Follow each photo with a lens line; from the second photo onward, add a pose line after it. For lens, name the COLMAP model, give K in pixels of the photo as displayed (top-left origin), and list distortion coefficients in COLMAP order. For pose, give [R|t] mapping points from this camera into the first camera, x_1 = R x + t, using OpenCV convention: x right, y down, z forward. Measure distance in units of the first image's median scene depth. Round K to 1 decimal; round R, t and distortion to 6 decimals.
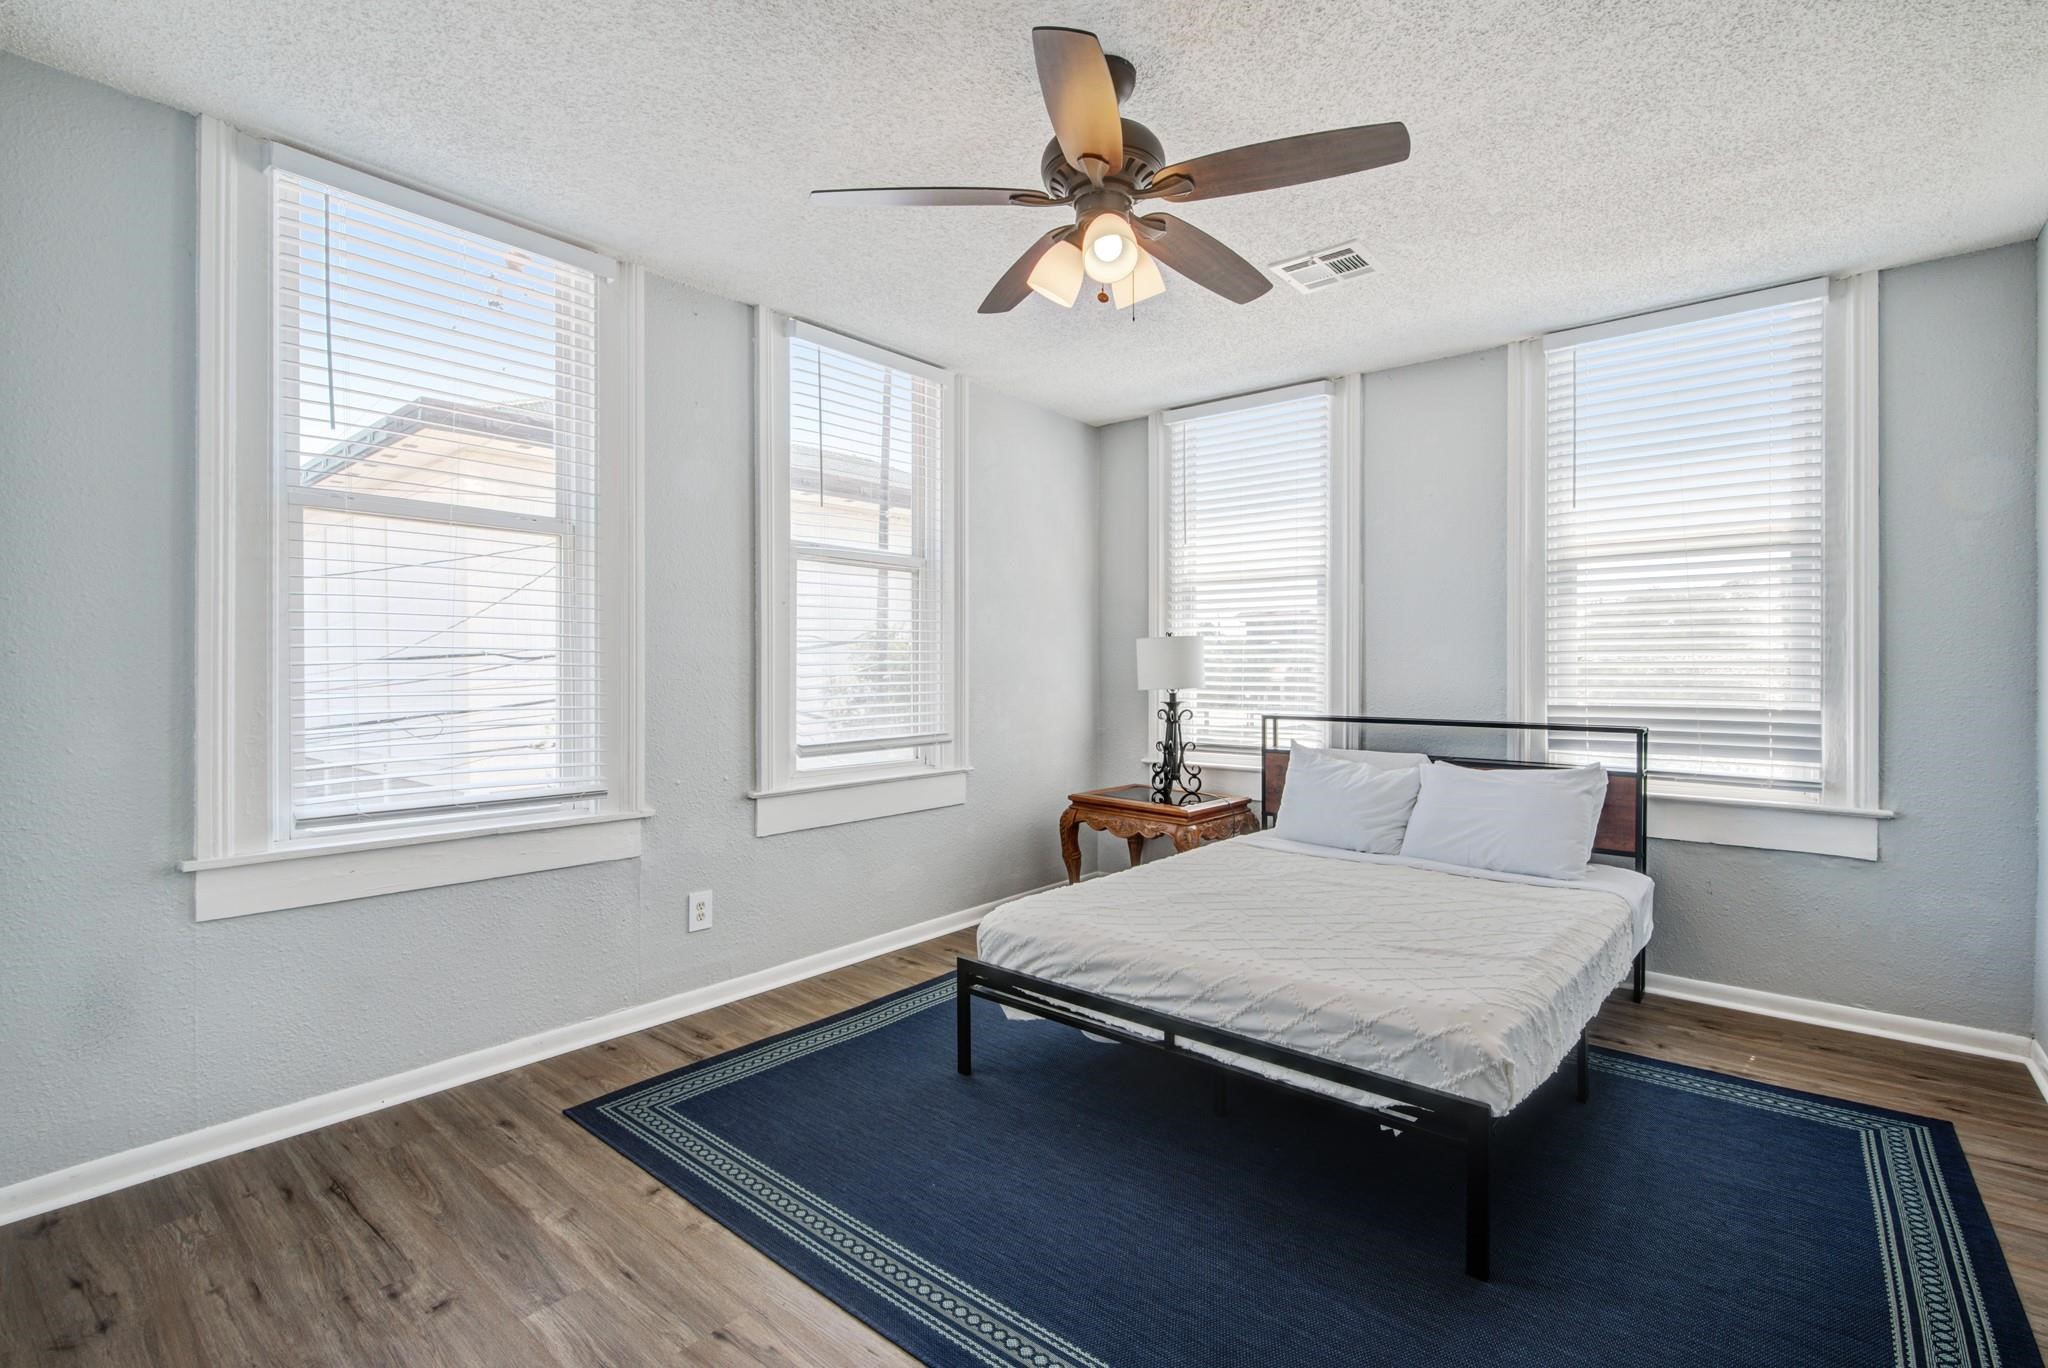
lens RADIAL K [[926.1, 0, 1031.4], [0, 926.1, 700.7], [0, 0, 1]] dist [-0.002441, -0.000099]
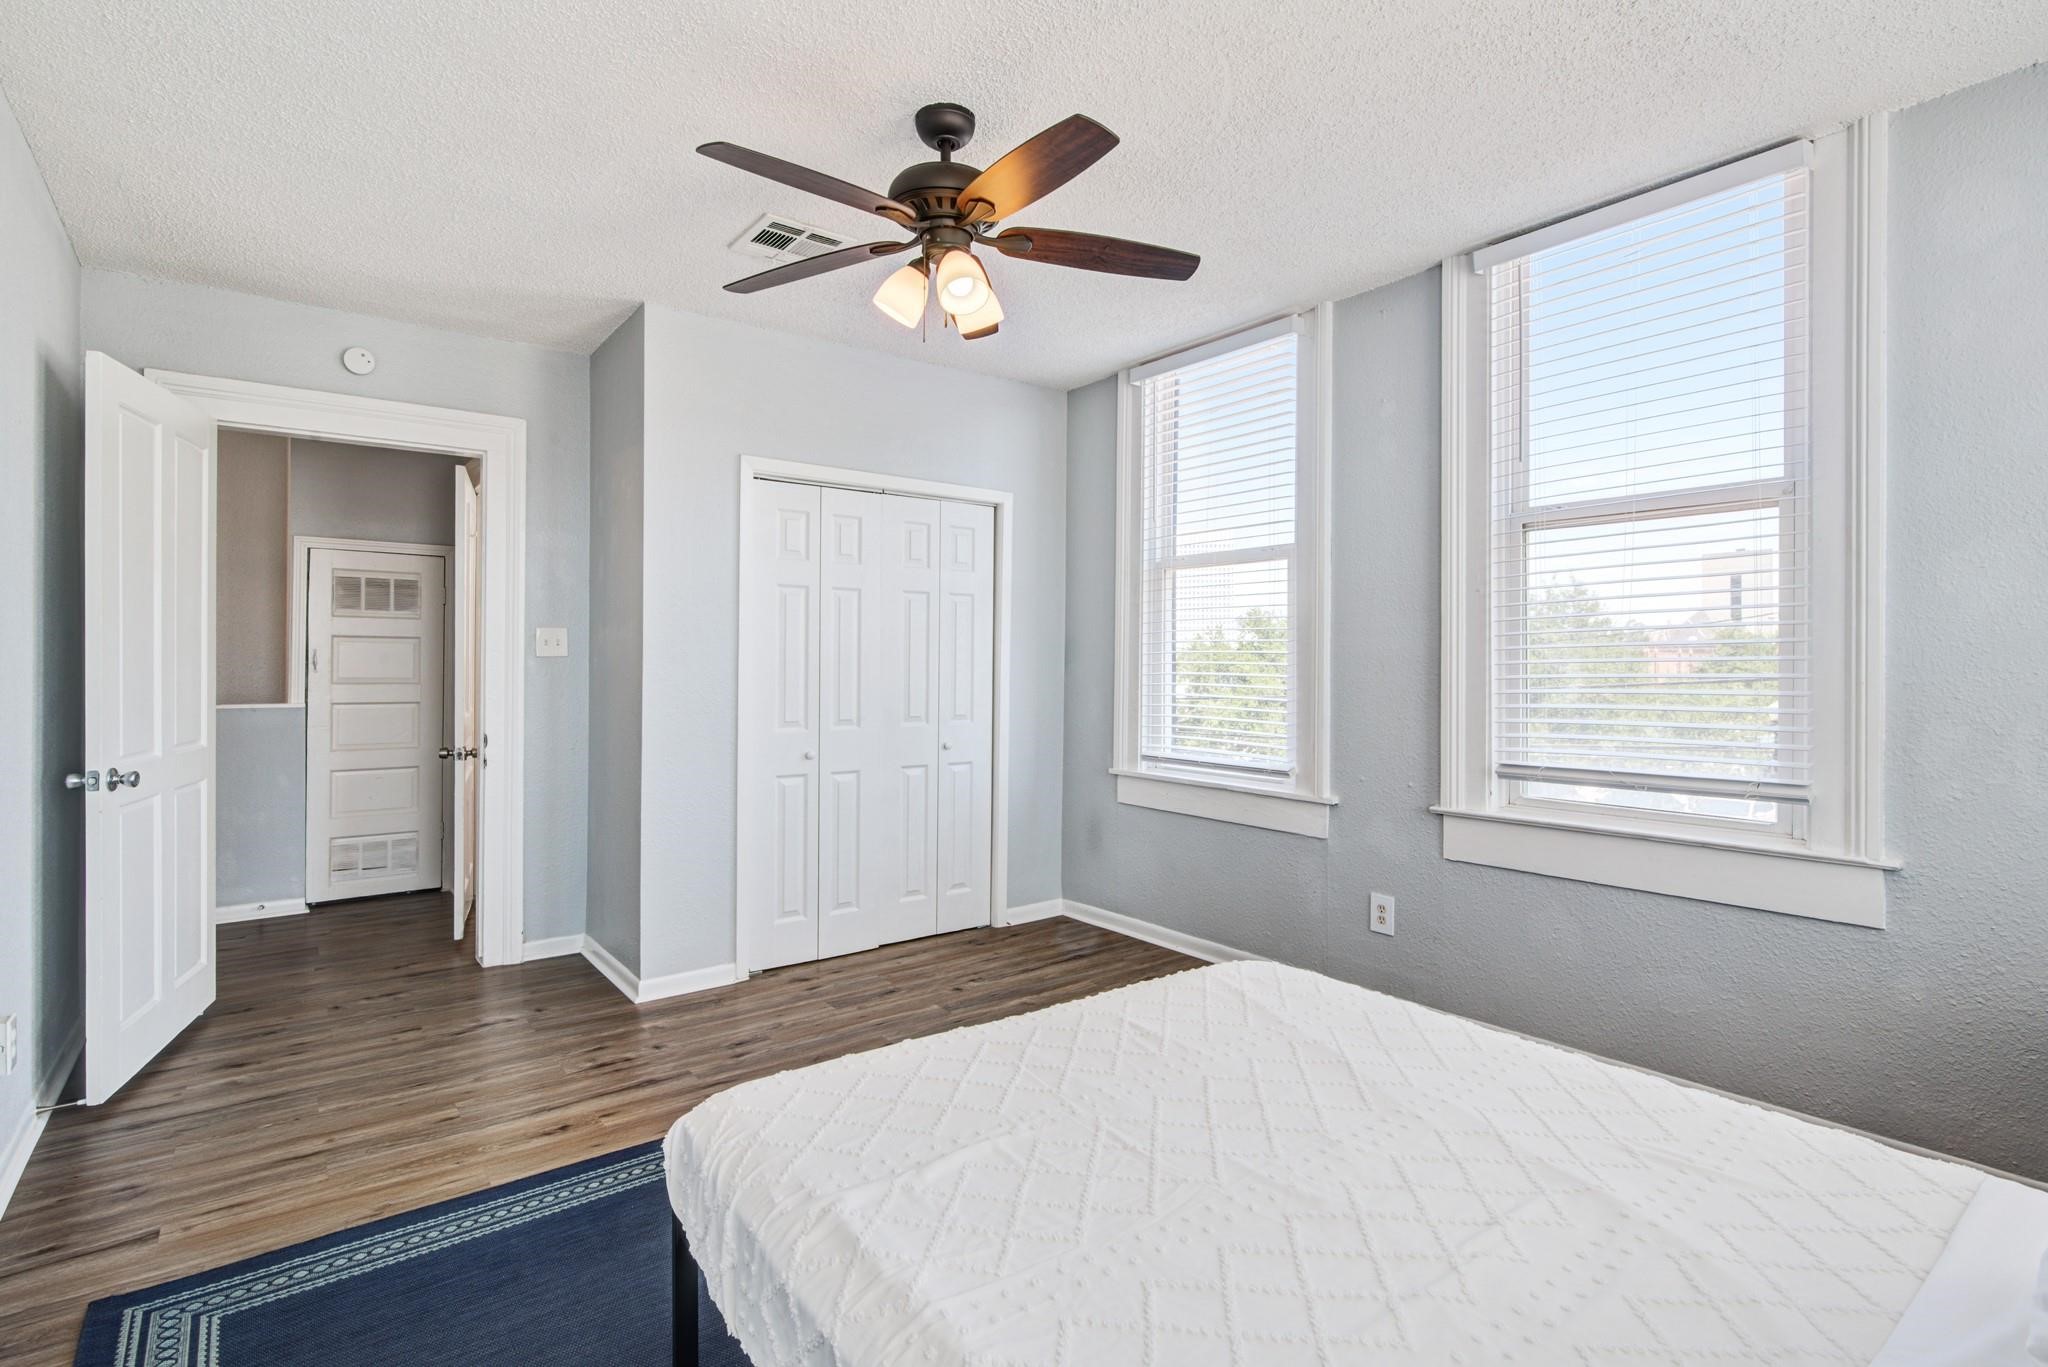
lens RADIAL K [[951.6, 0, 1024.0], [0, 951.6, 683.5], [0, 0, 1]] dist [-0.041895, -0.000012]
pose [[-0.210636, 0.023311, -0.977287, 0.837327], [-0.032116, 0.999011, 0.030751, -0.043235], [0.977037, 0.037863, -0.209679, 0.997939]]
